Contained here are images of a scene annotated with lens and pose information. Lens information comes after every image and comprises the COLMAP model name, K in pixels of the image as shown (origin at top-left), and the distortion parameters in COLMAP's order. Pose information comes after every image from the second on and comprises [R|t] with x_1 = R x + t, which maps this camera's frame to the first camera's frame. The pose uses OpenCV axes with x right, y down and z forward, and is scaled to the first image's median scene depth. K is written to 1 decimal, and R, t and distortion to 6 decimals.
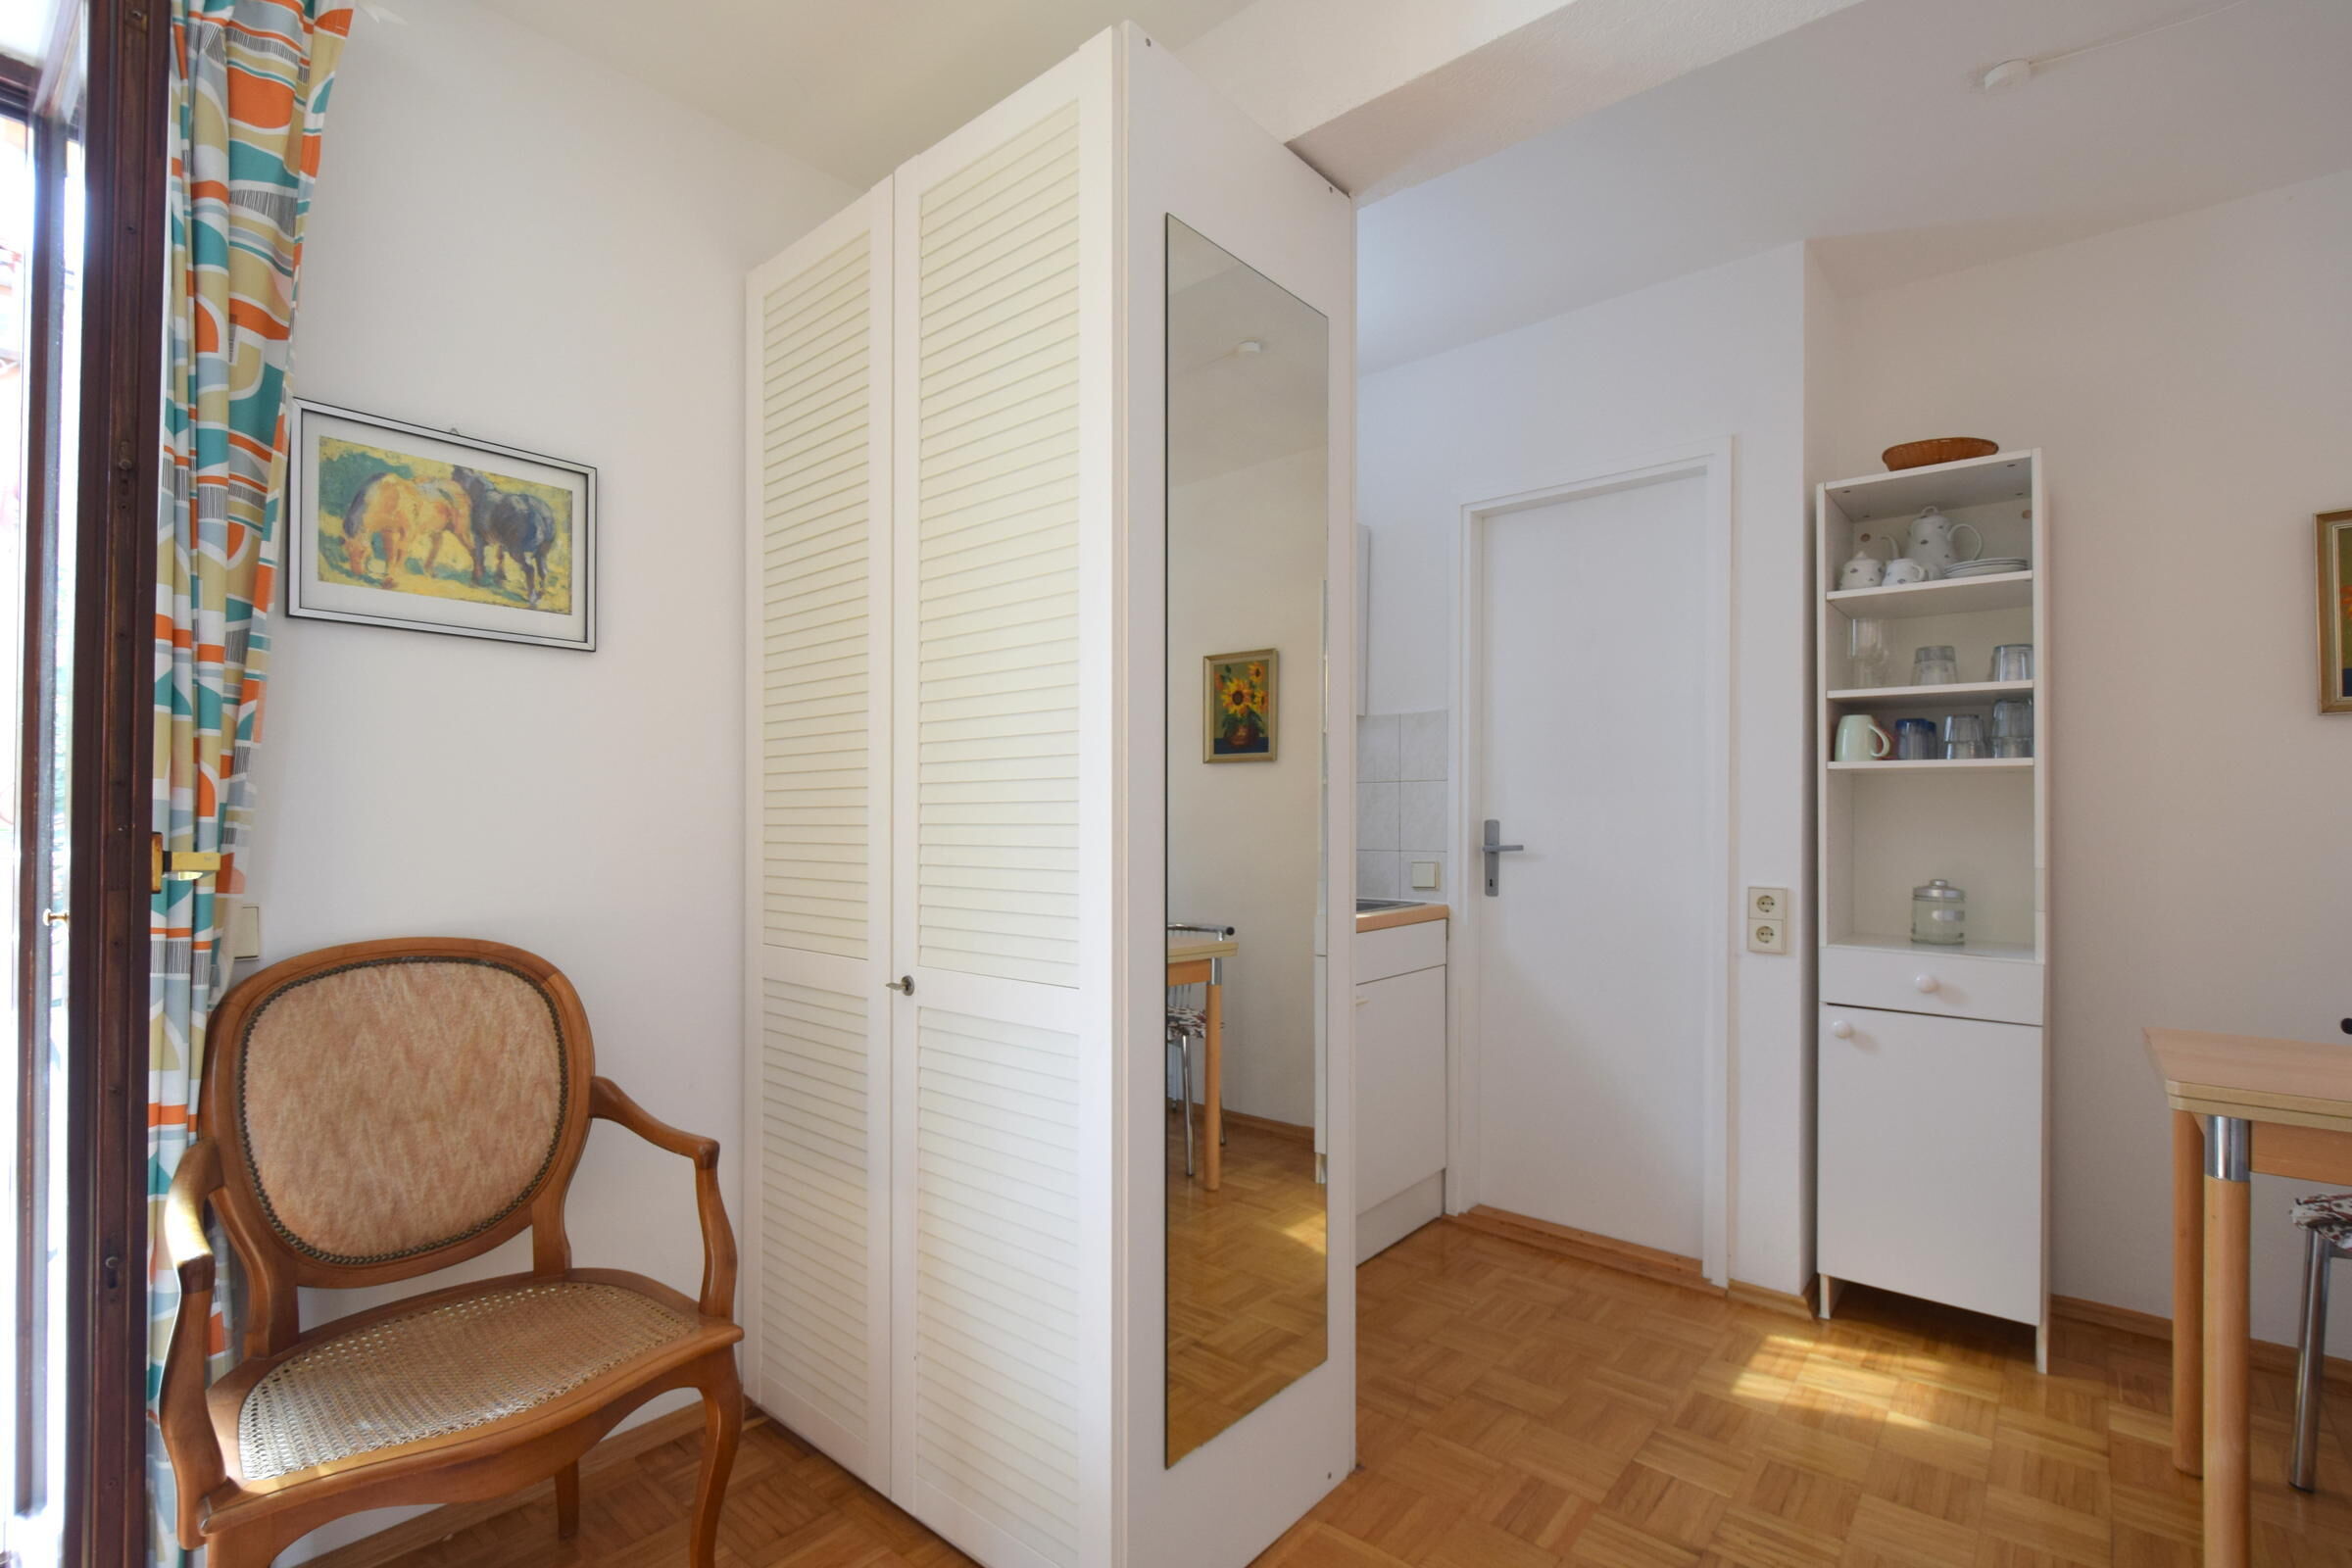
lens RADIAL K [[1031.4, 0, 1143.6], [0, 1031.4, 816.2], [0, 0, 1]] dist [-0.002737, -0.004145]
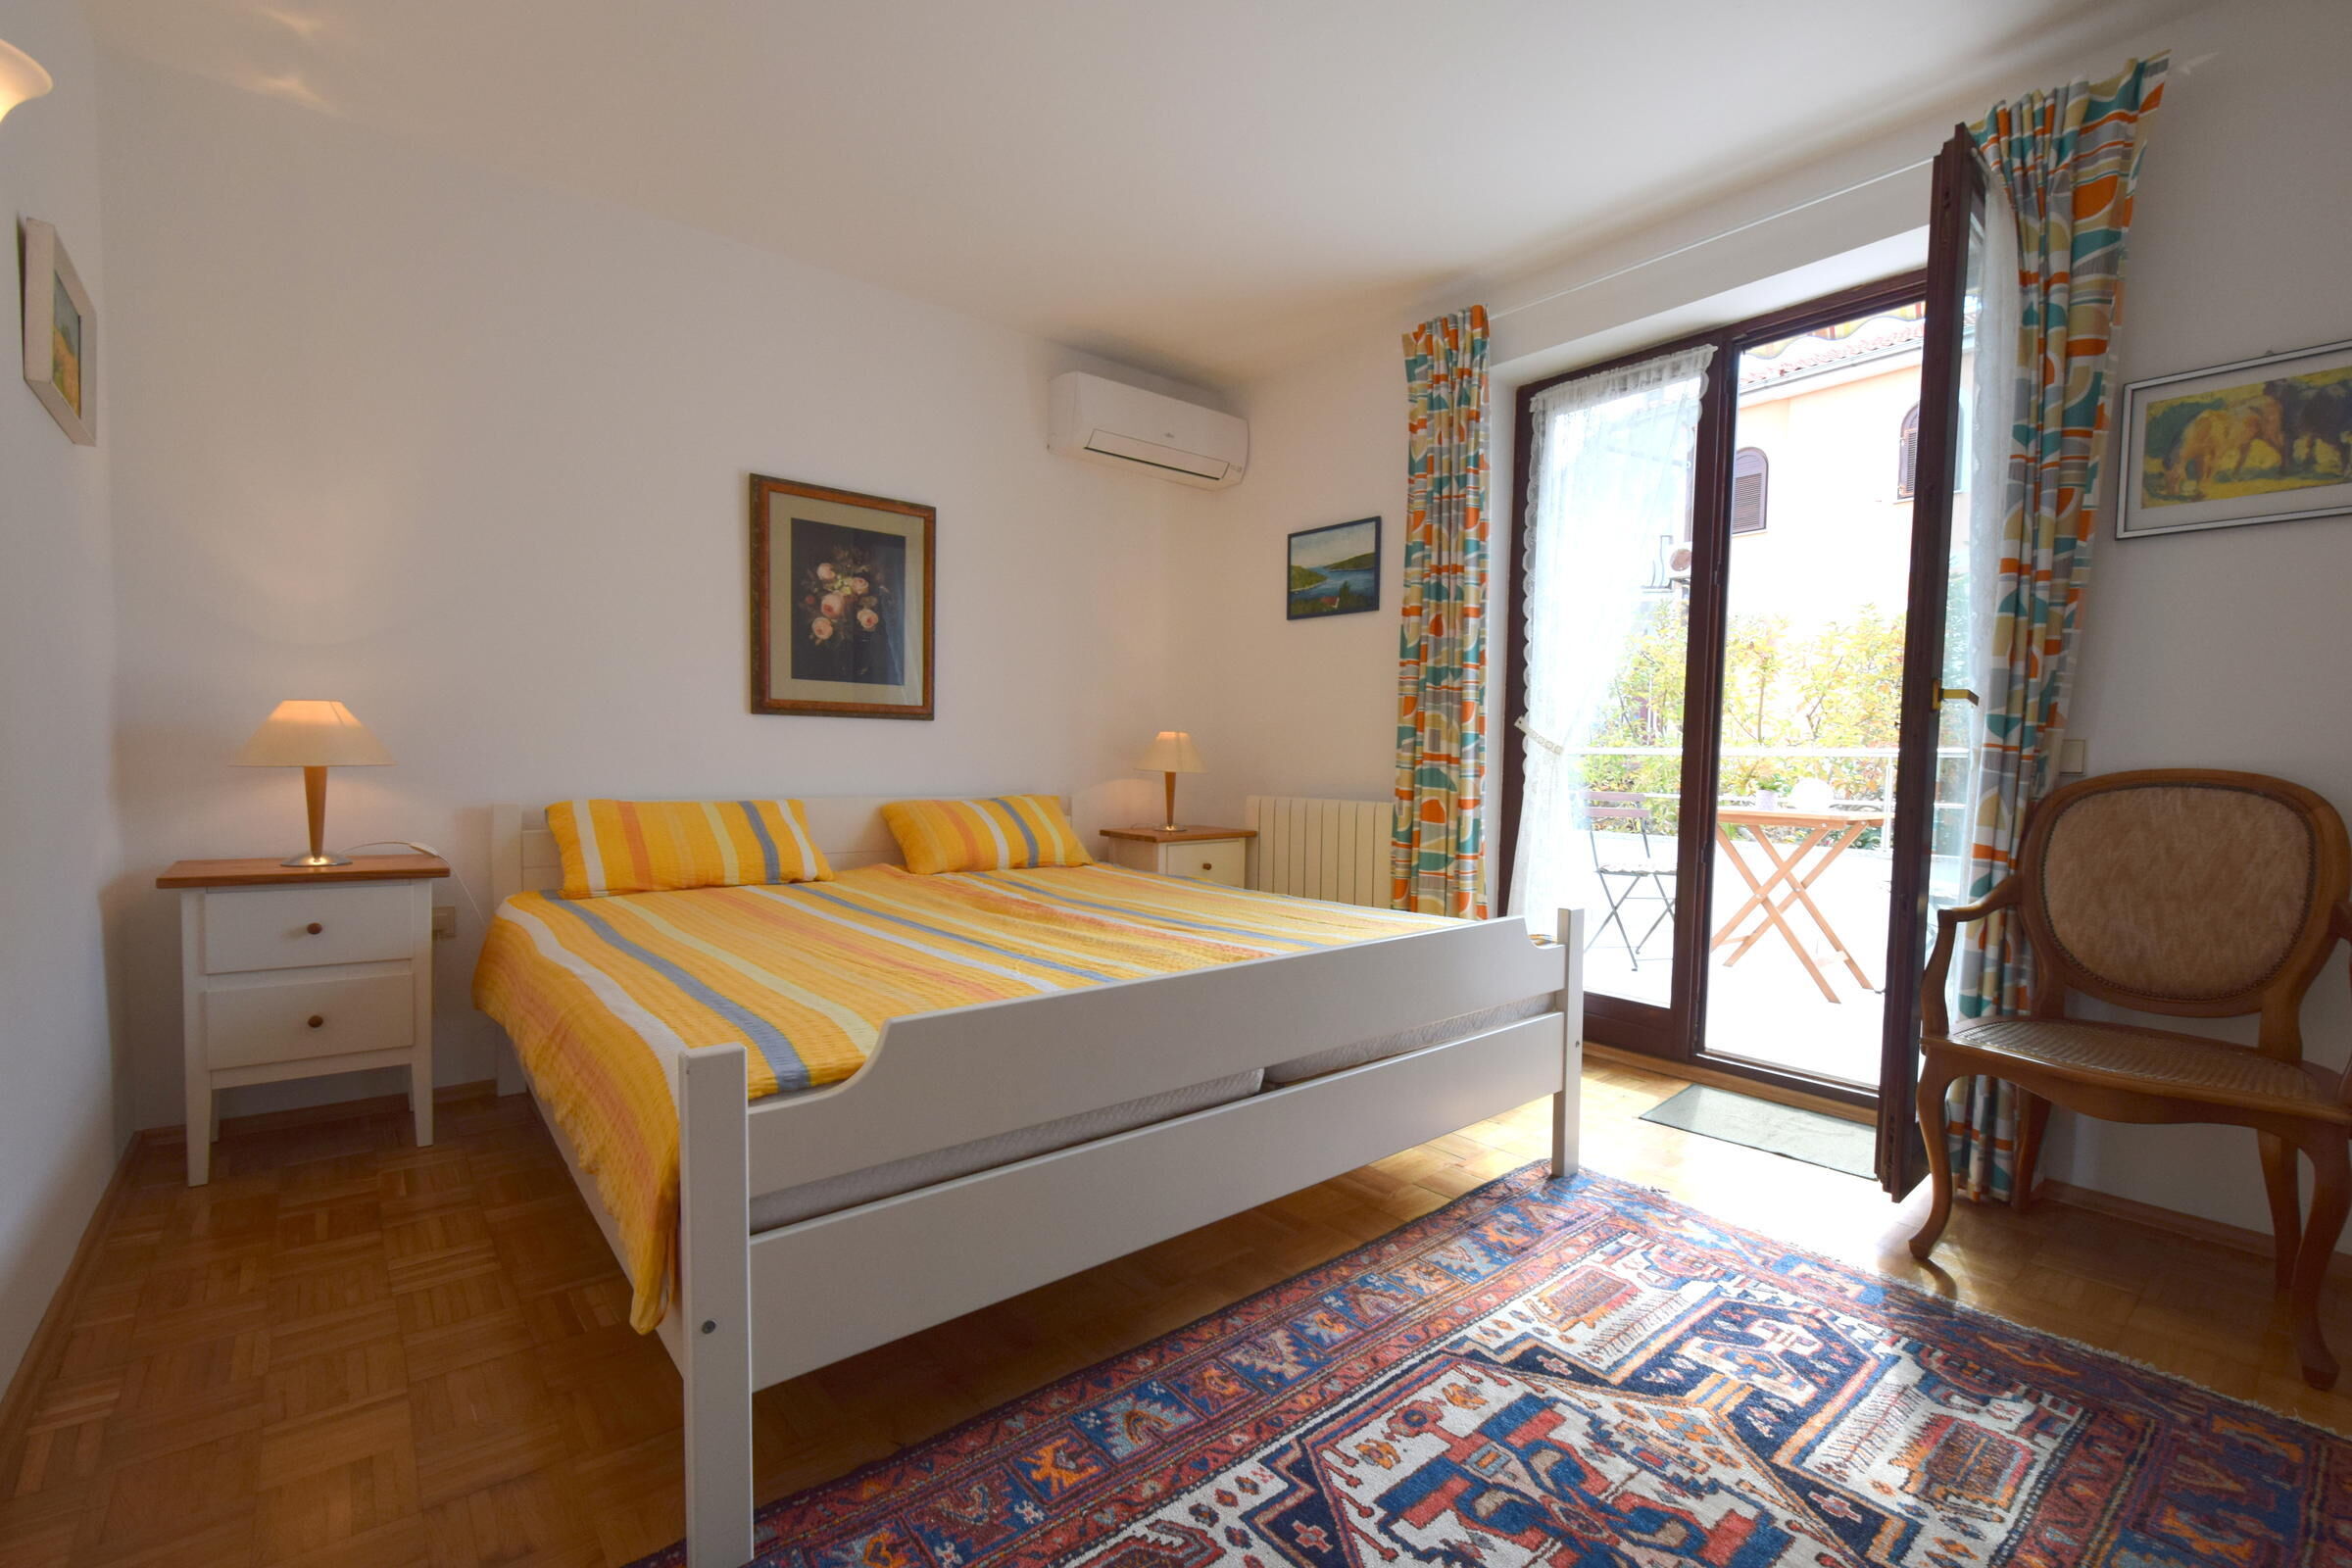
lens RADIAL K [[1031.4, 0, 1179.6], [0, 1031.4, 812.1], [0, 0, 1]] dist [-0.002737, -0.004145]
pose [[-0.152763, 0.051950, -0.986897, 0.796010], [-0.010636, 0.998473, 0.054205, 0.121525], [0.988206, 0.018777, -0.151977, -0.072580]]
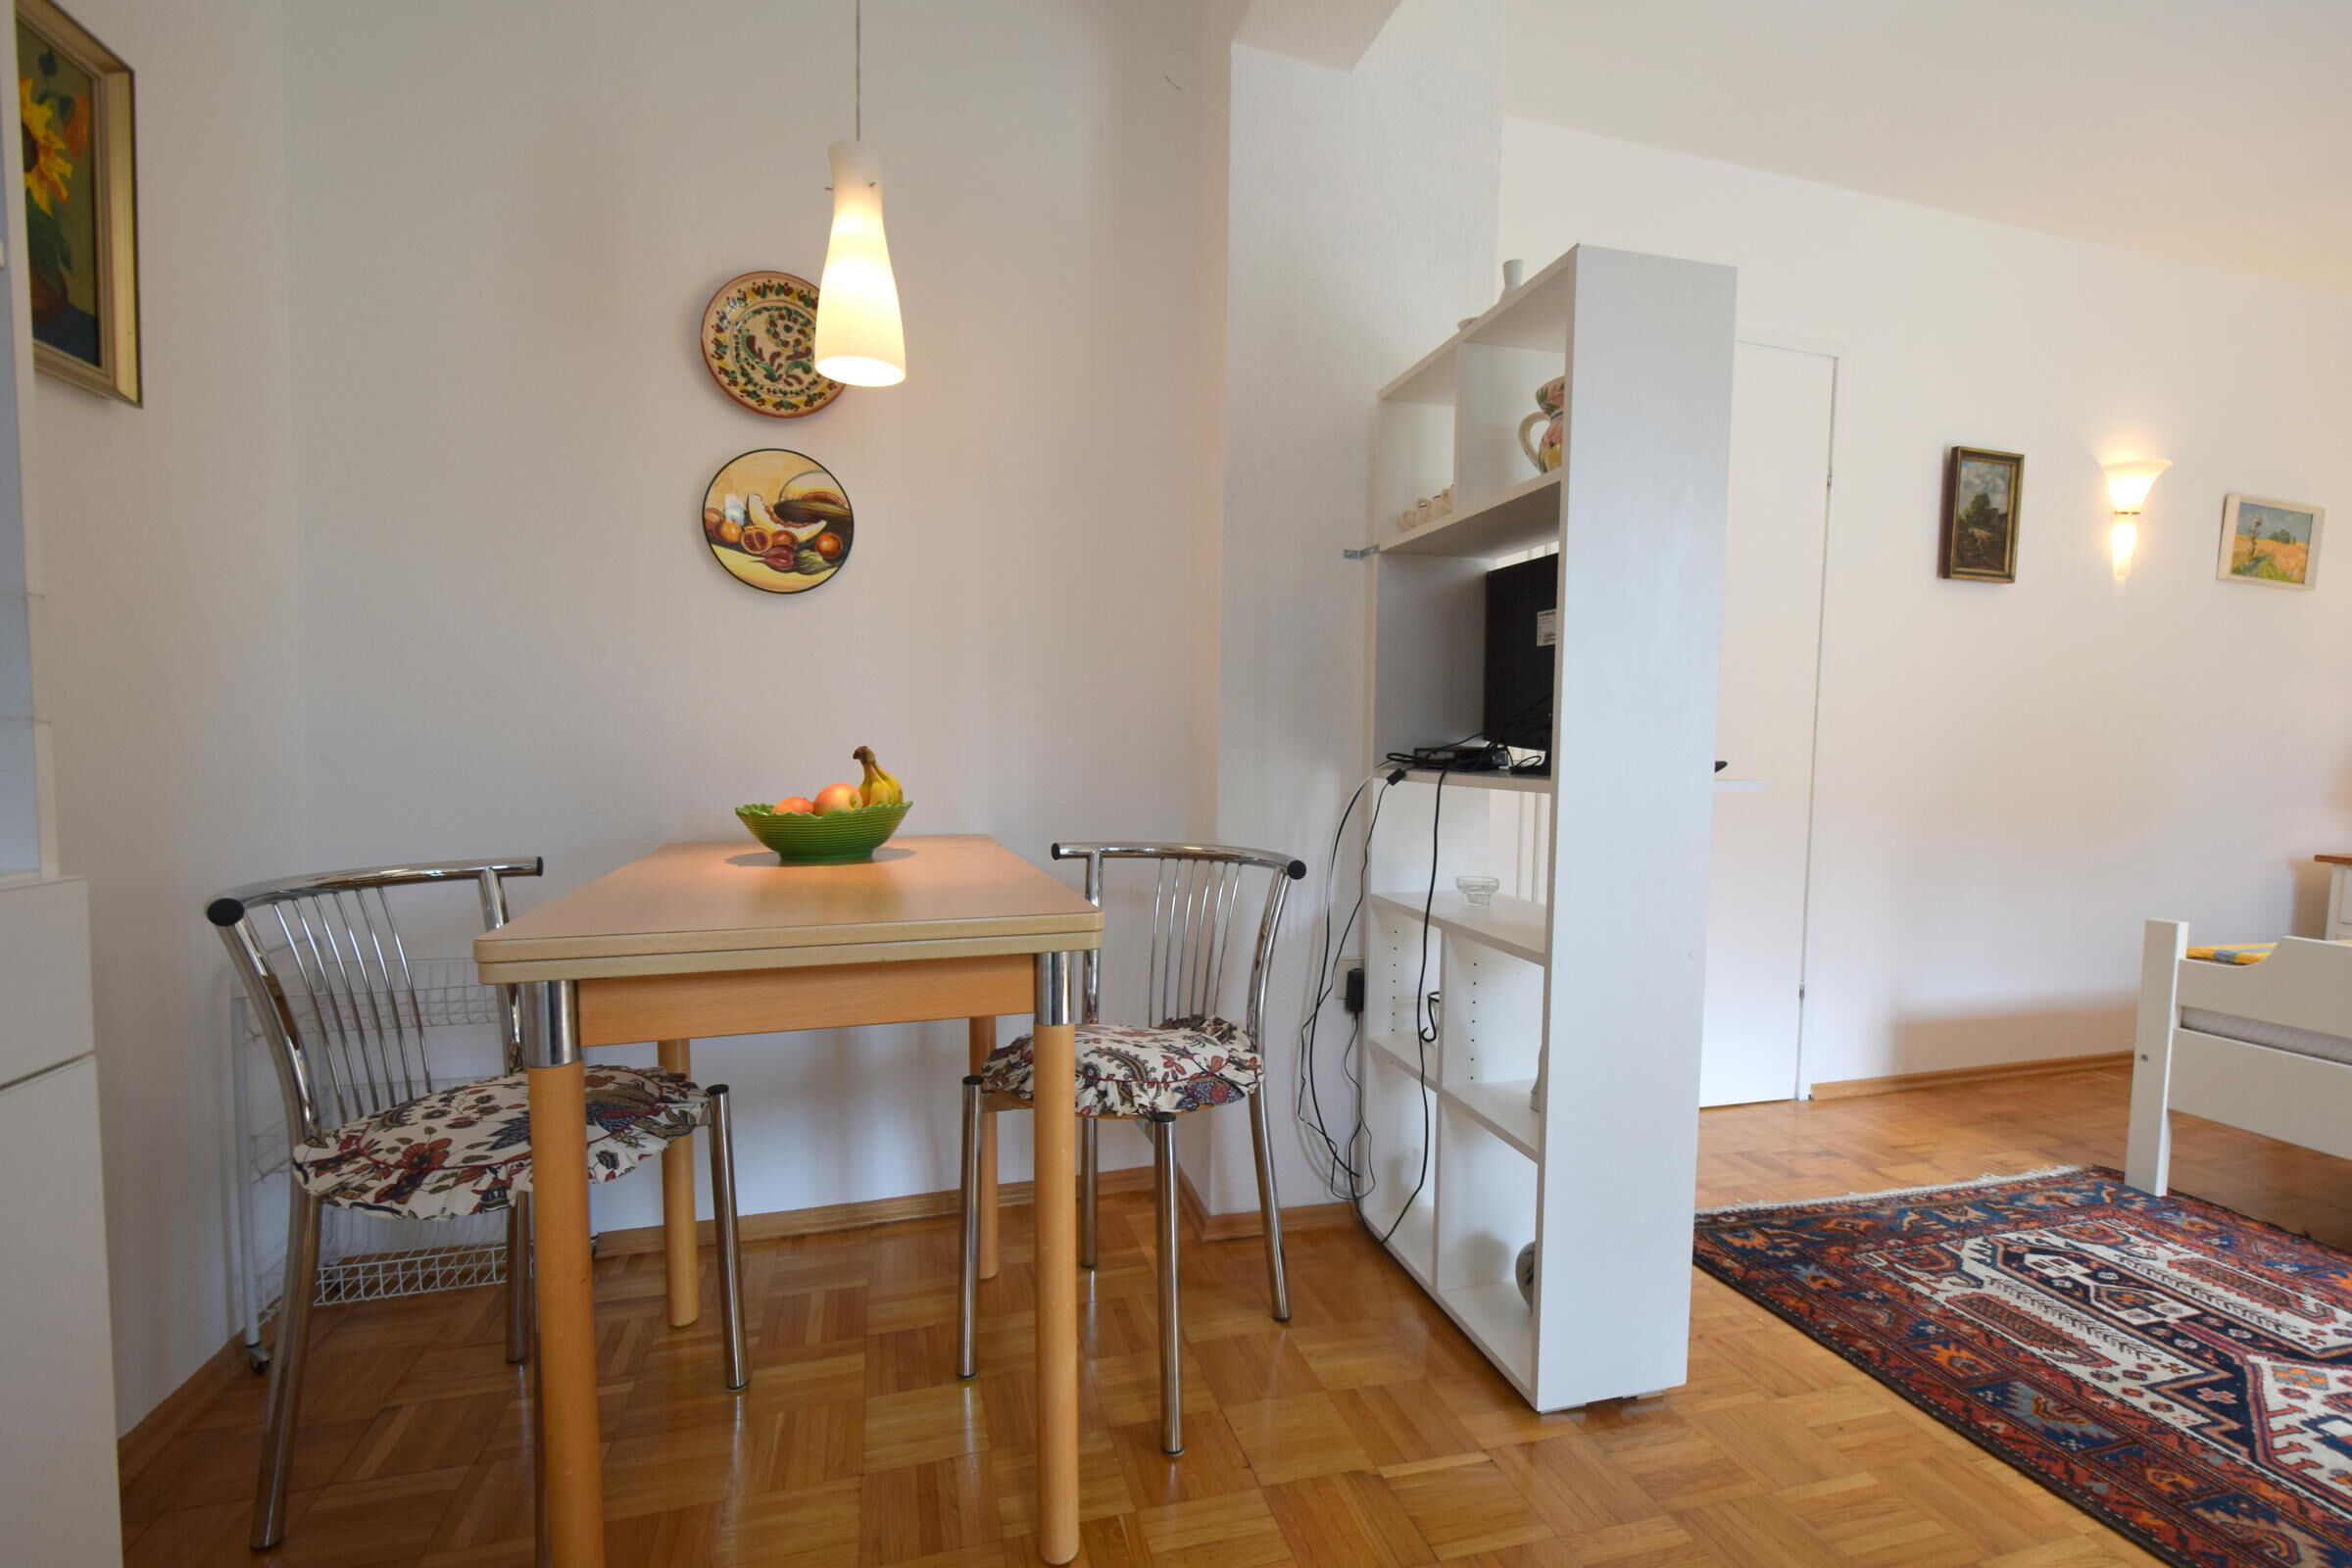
lens RADIAL K [[1031.4, 0, 1166.8], [0, 1031.4, 820.4], [0, 0, 1]] dist [-0.002737, -0.004145]
pose [[-0.832704, -0.047350, 0.551690, 0.495271], [-0.015929, 0.997973, 0.061611, 0.129419], [-0.553489, 0.042515, -0.831771, 1.507496]]
